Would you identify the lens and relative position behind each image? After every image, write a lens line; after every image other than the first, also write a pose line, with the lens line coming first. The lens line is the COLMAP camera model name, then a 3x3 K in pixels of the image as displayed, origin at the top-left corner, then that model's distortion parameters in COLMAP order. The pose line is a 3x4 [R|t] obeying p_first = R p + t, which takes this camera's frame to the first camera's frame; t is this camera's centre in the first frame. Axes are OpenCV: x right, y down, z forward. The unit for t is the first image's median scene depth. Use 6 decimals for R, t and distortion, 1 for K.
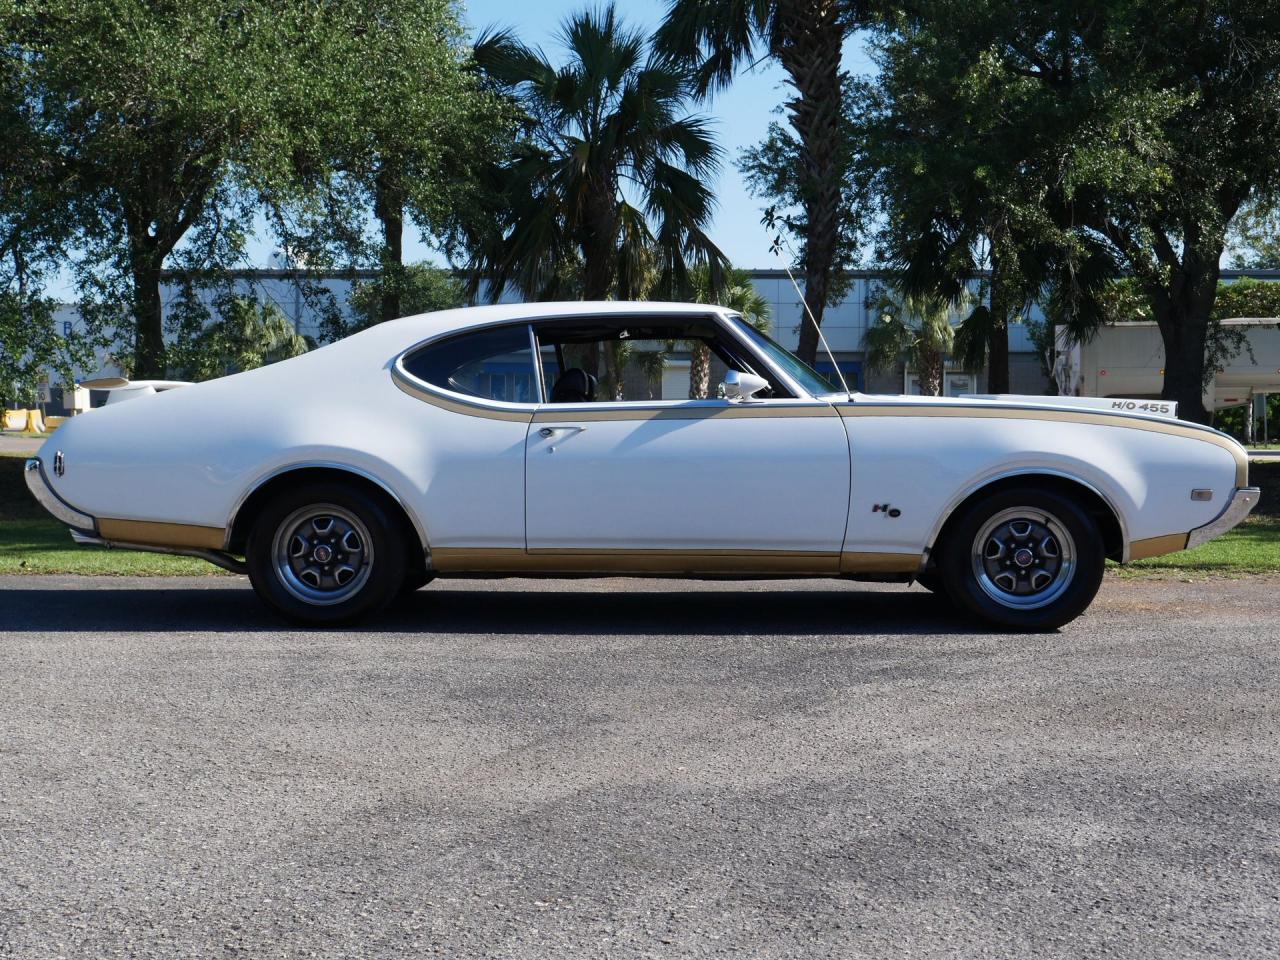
lens RADIAL K [[1735.5, 0, 640.0], [0, 1735.5, 480.0], [0, 0, 1]] dist [-0.002245, 0.020730]
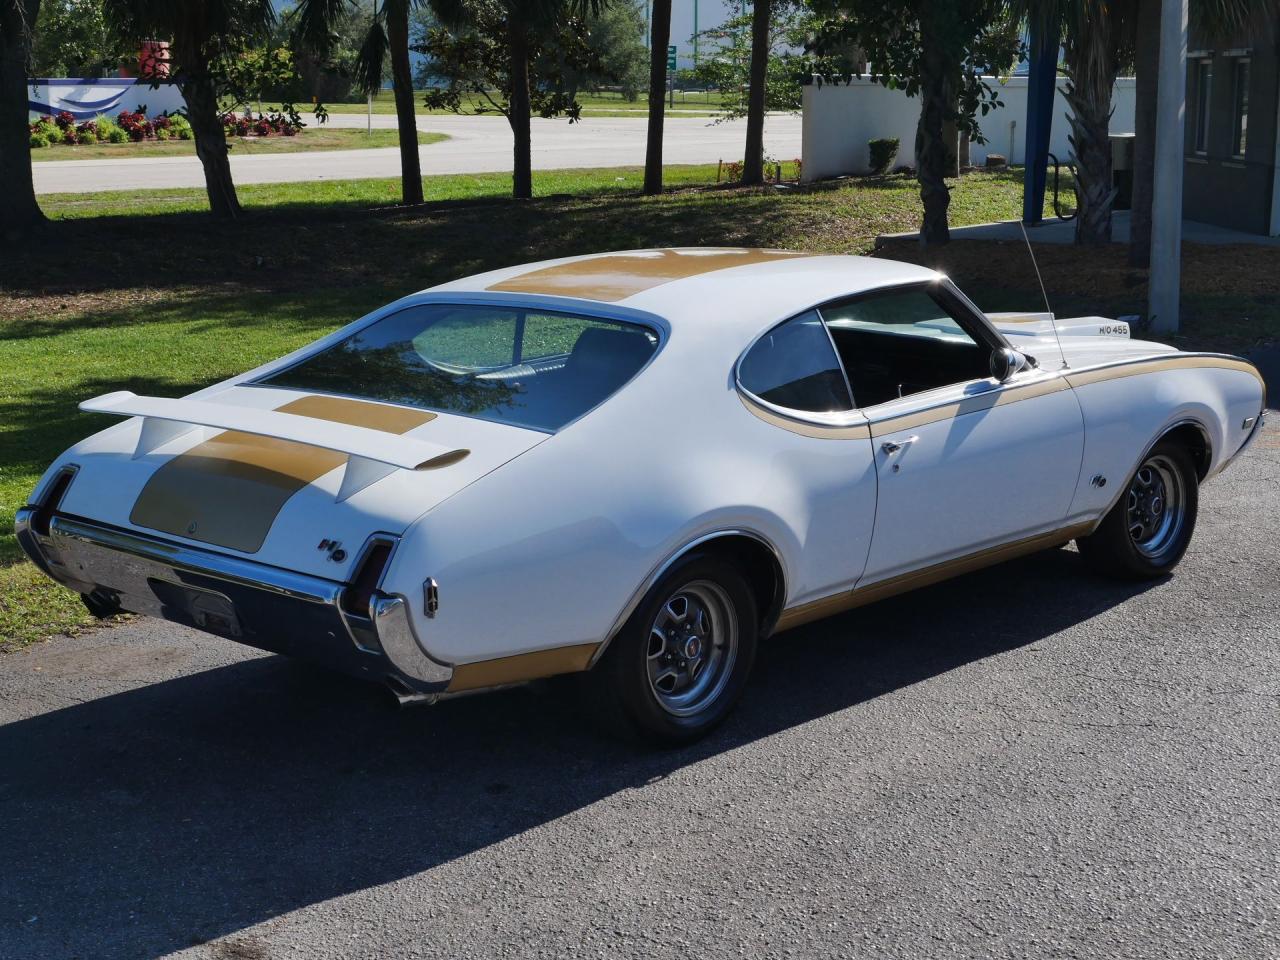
lens RADIAL K [[2026.0, 0, 640.0], [0, 2026.0, 480.0], [0, 0, 1]] dist [-0.000048, -0.041850]
pose [[0.657504, -0.148142, 0.738744, -0.786117], [0.027862, 0.984590, 0.172645, -0.169525], [-0.752936, -0.092932, 0.651499, 0.436823]]
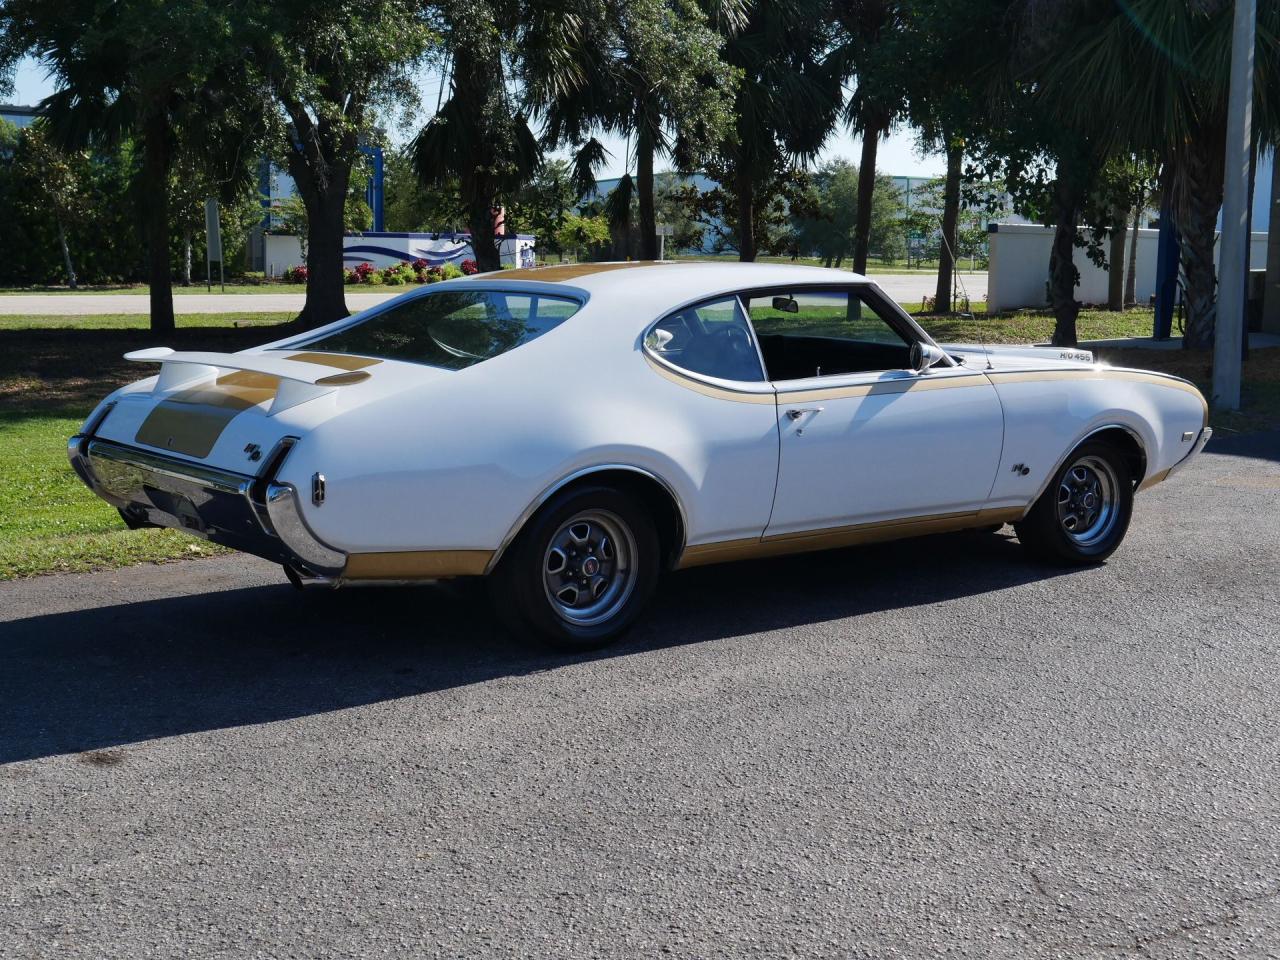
lens RADIAL K [[1654.1, 0, 640.0], [0, 1654.1, 480.0], [0, 0, 1]] dist [-0.007291, -0.007223]
pose [[0.769398, -0.080928, 0.633622, -0.650203], [0.012676, 0.993681, 0.111523, -0.087923], [-0.638644, -0.077774, 0.765562, 0.337692]]
